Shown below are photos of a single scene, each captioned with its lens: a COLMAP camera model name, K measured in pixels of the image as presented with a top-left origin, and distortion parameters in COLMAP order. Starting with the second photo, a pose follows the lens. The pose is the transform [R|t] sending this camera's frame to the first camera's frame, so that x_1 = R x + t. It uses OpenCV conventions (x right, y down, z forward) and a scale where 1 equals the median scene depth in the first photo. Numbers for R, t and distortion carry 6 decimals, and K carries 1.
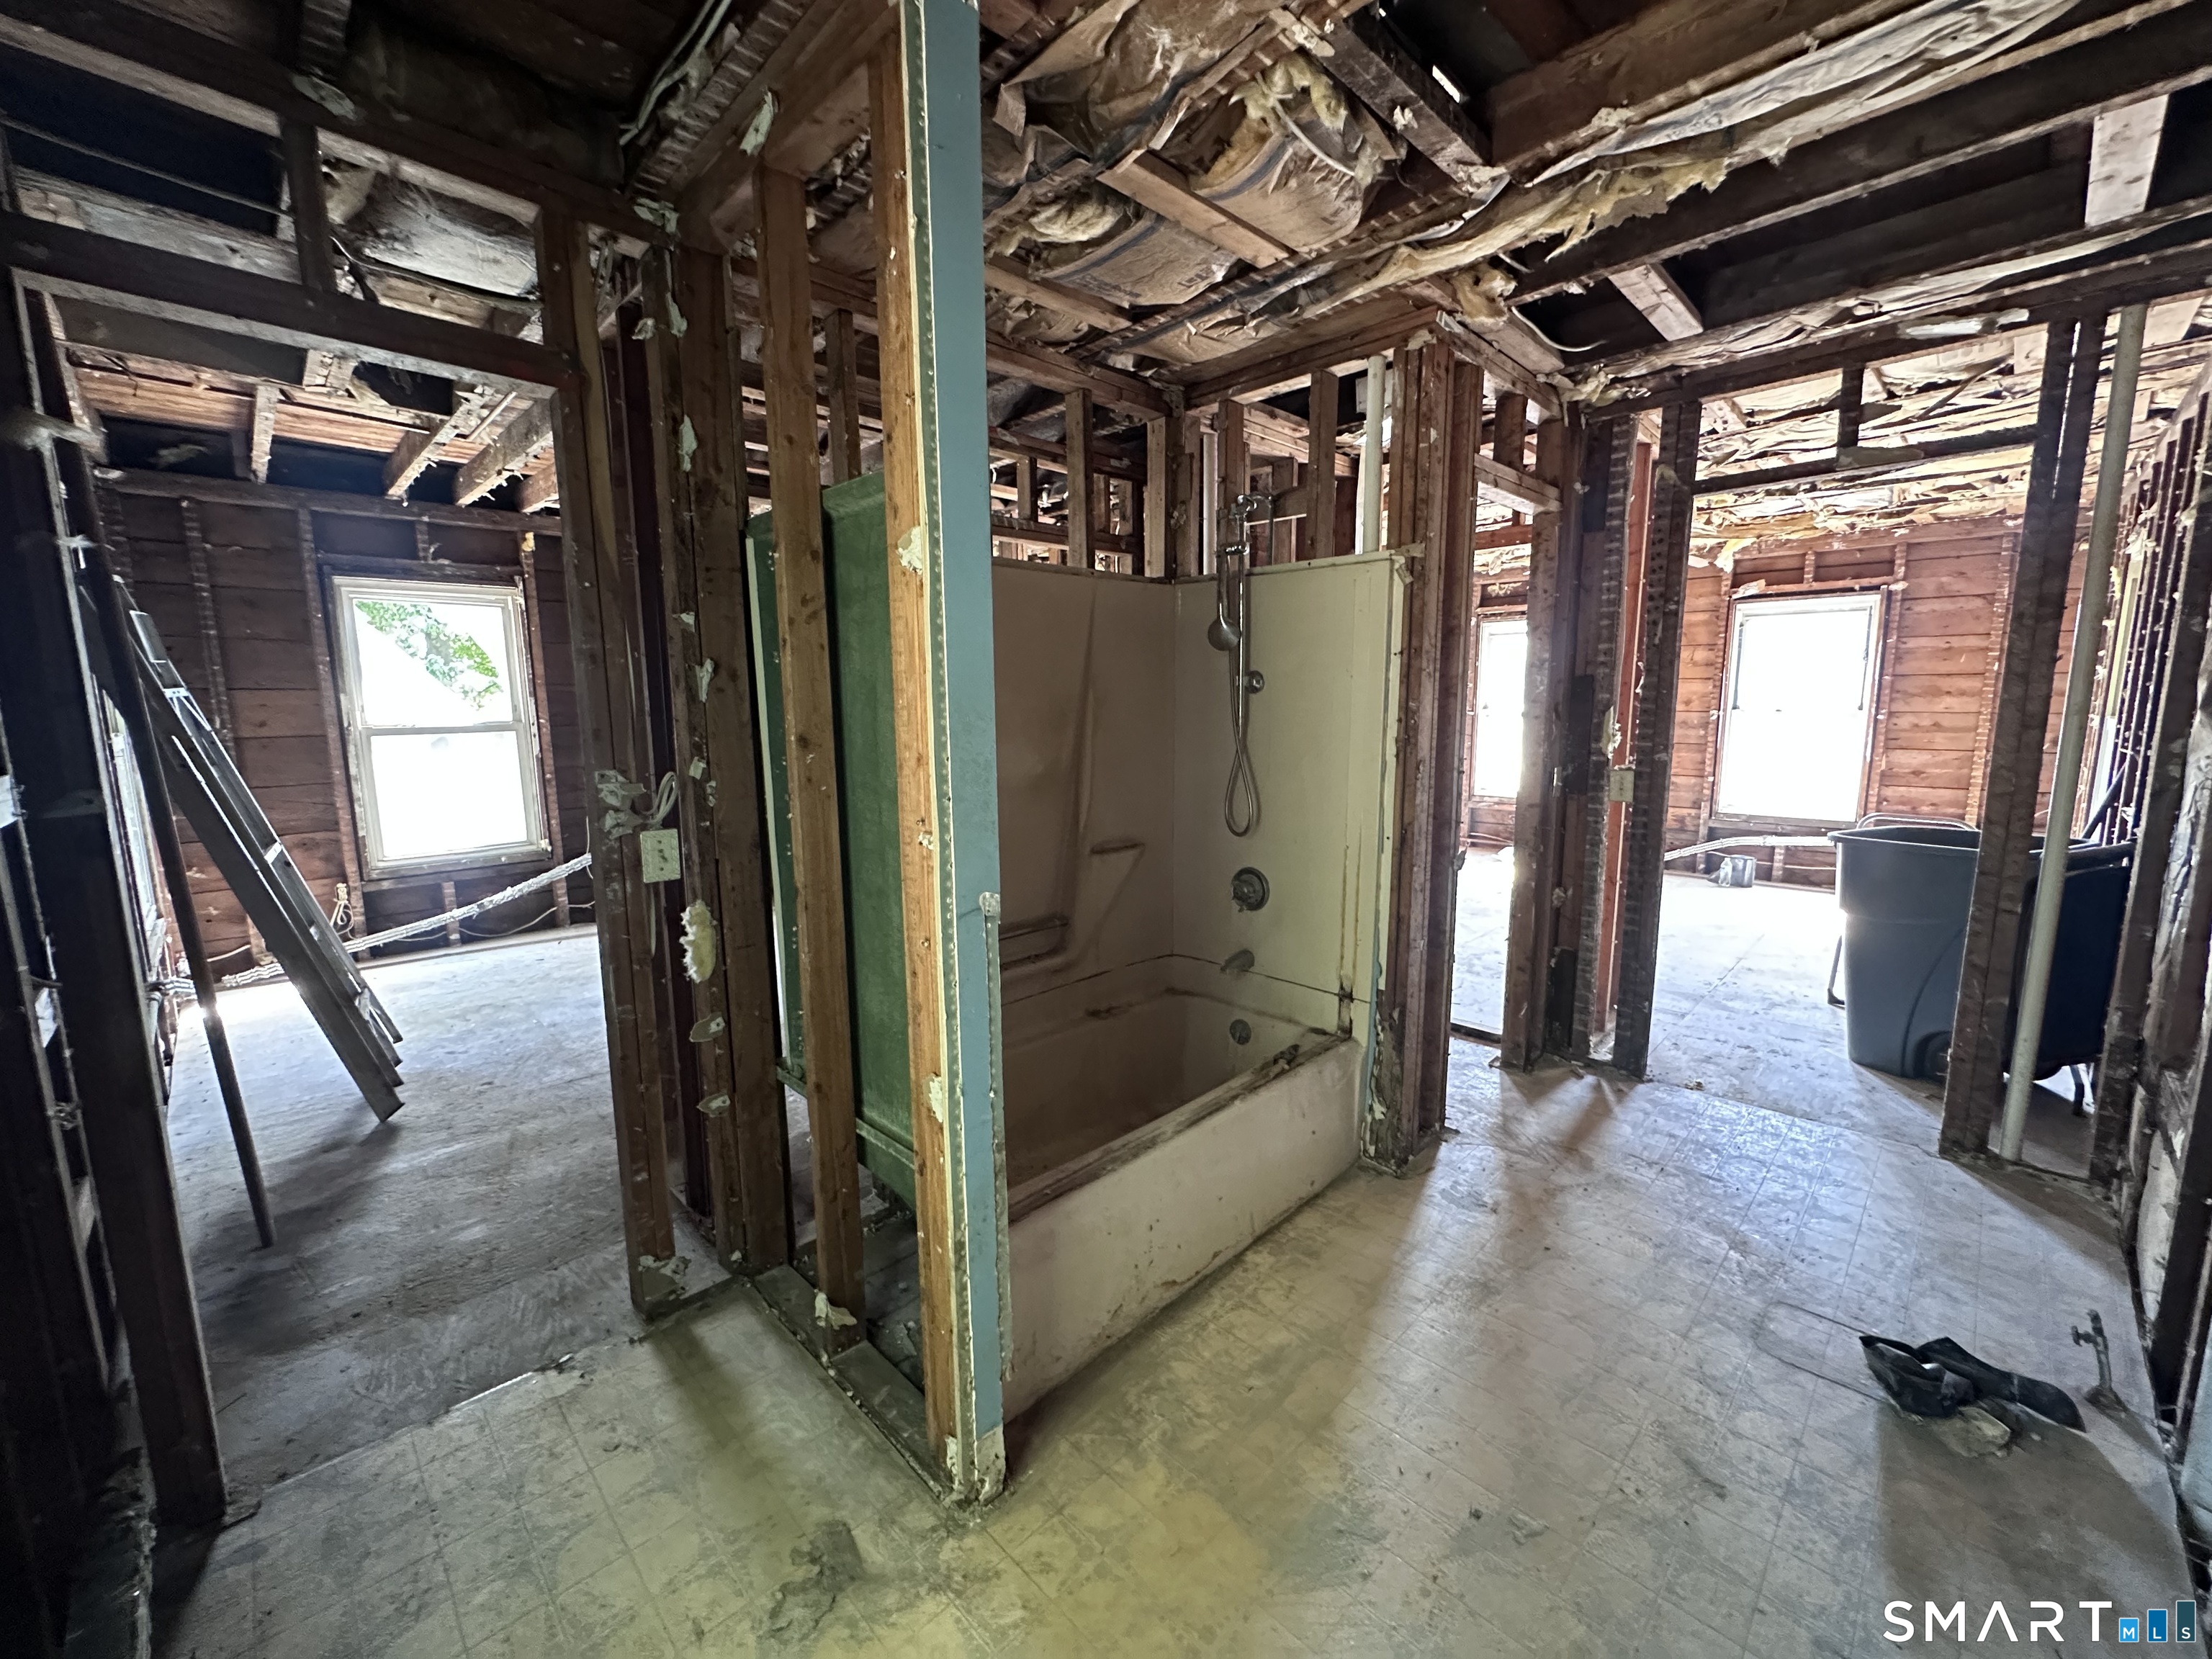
lens RADIAL K [[888.2, 0, 1097.6], [0, 888.2, 832.8], [0, 0, 1]] dist [-0.000681, -0.000257]
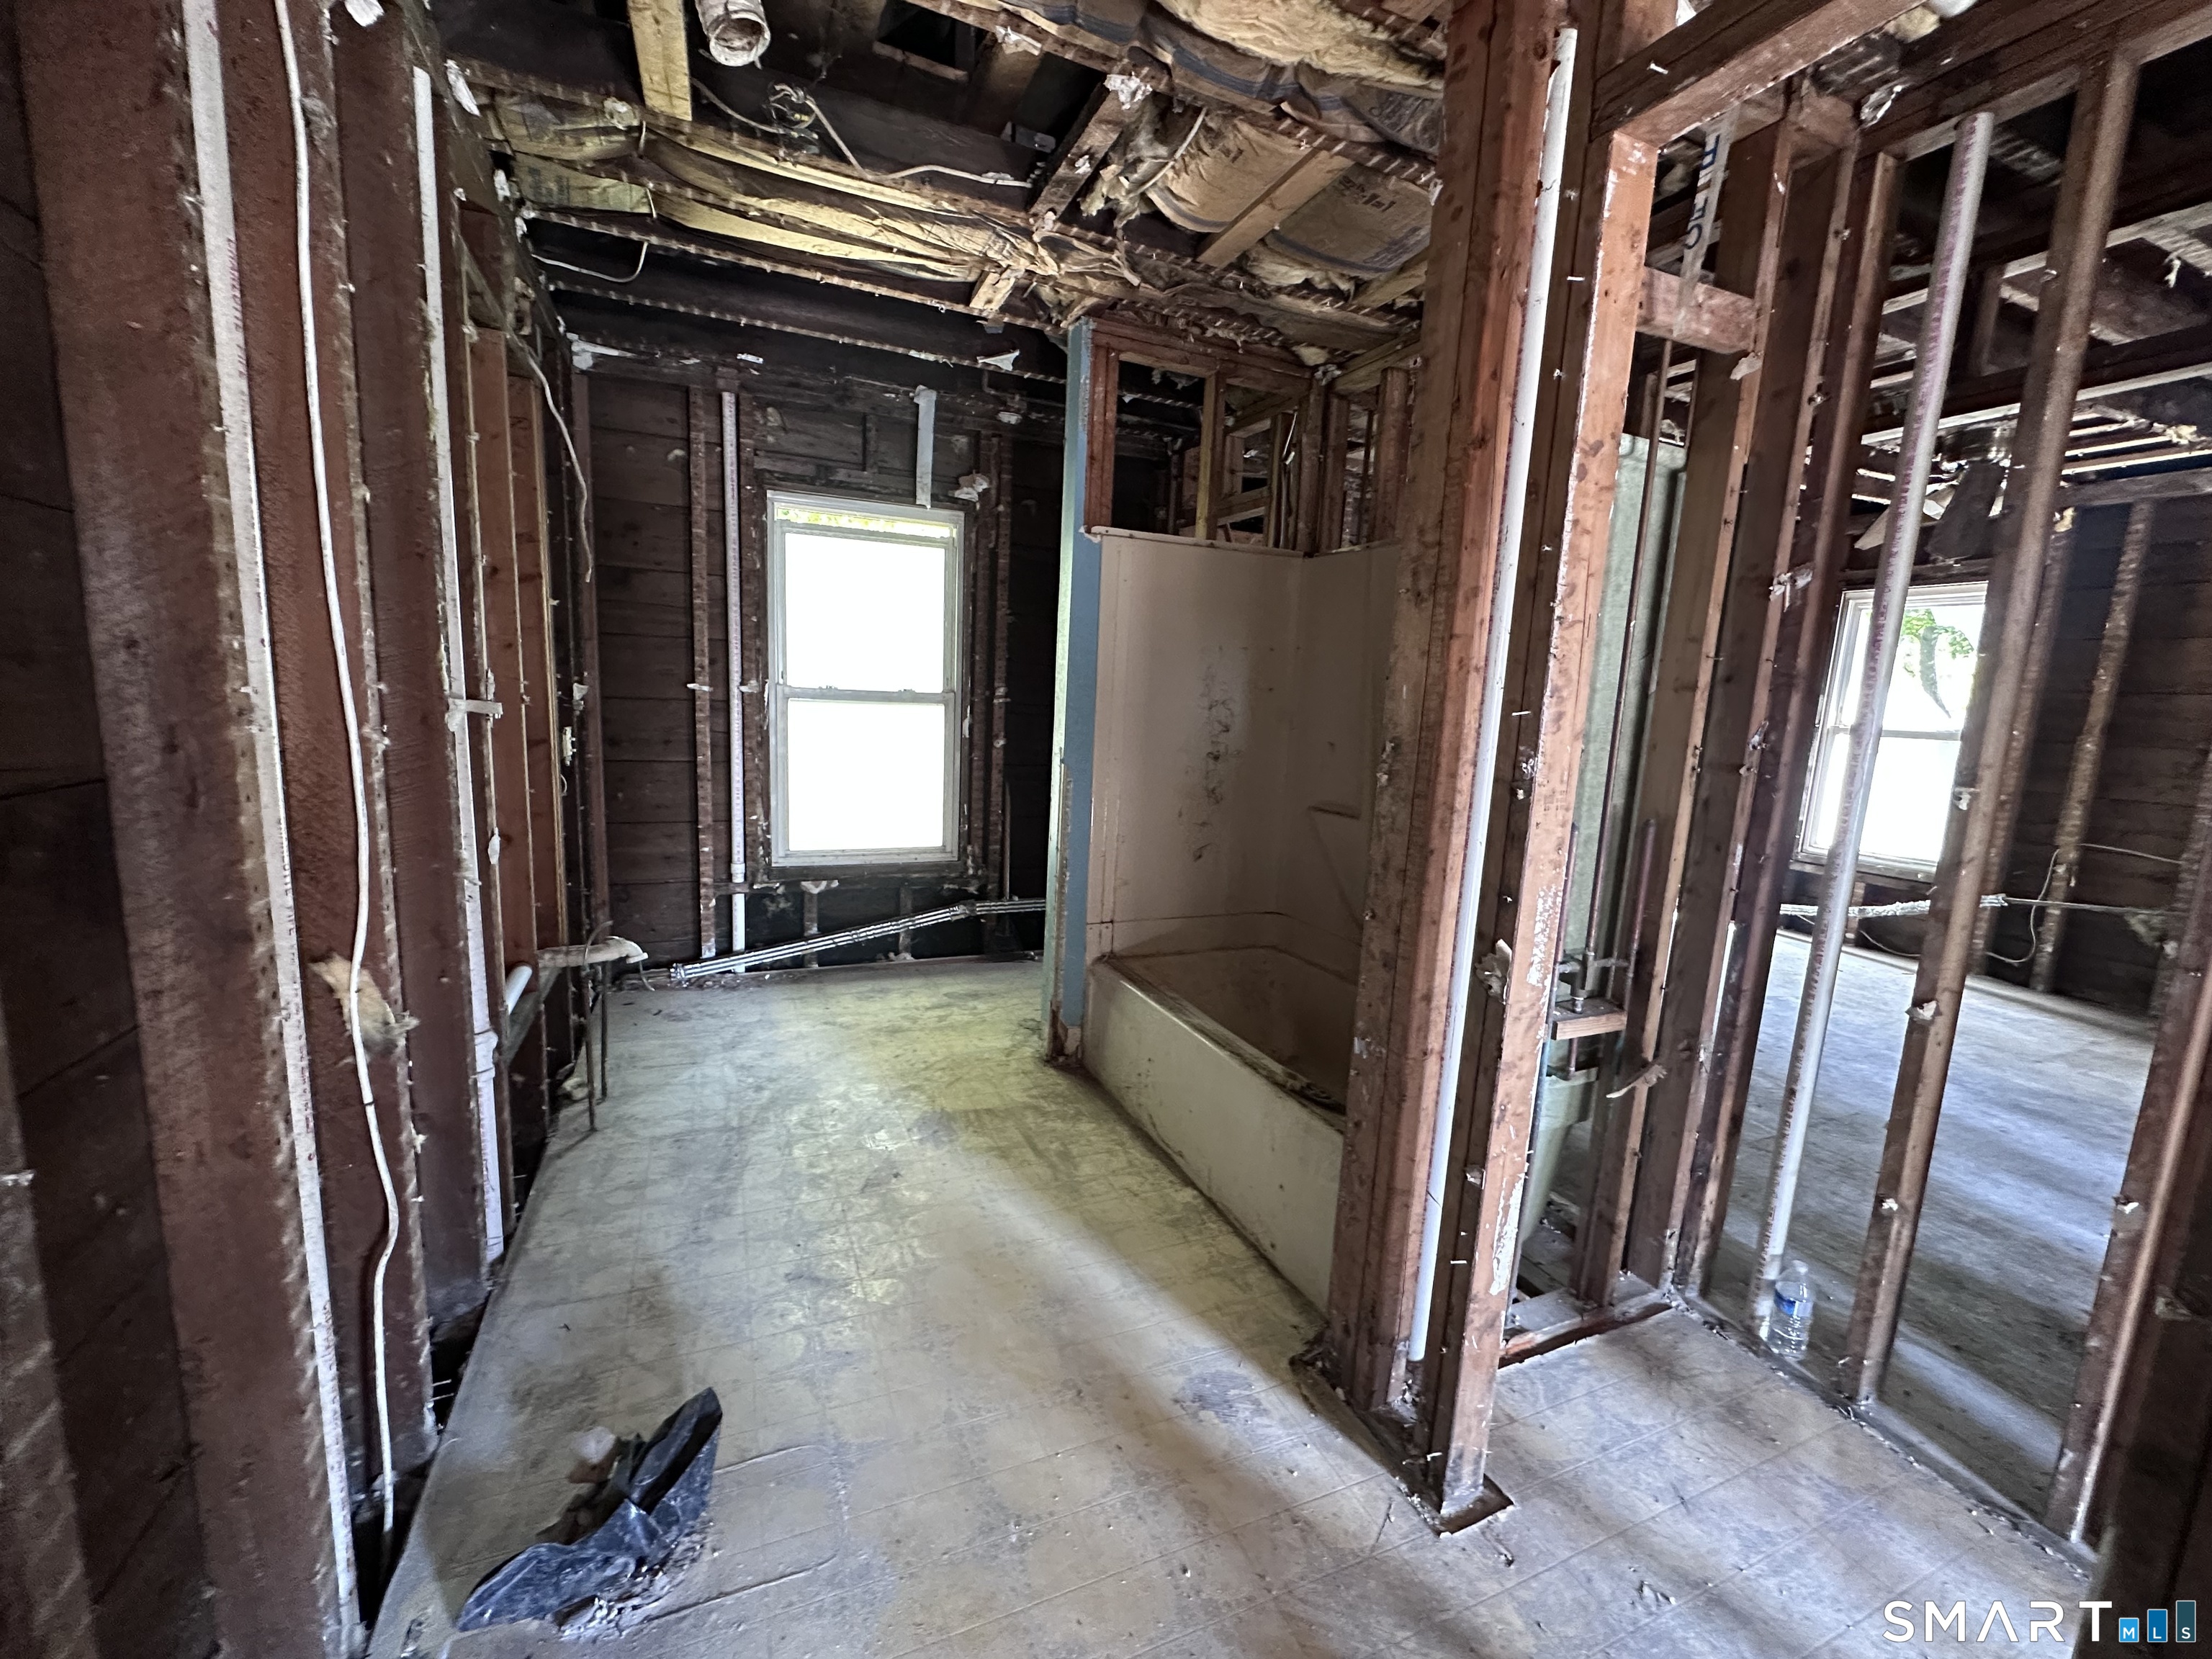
lens RADIAL K [[888.2, 0, 1101.0], [0, 888.2, 832.2], [0, 0, 1]] dist [-0.000681, -0.000257]
pose [[-0.371436, 0.131725, -0.919067, 1.109772], [-0.179868, 0.960923, 0.210416, -0.123507], [0.910870, 0.243467, -0.333228, 1.153073]]
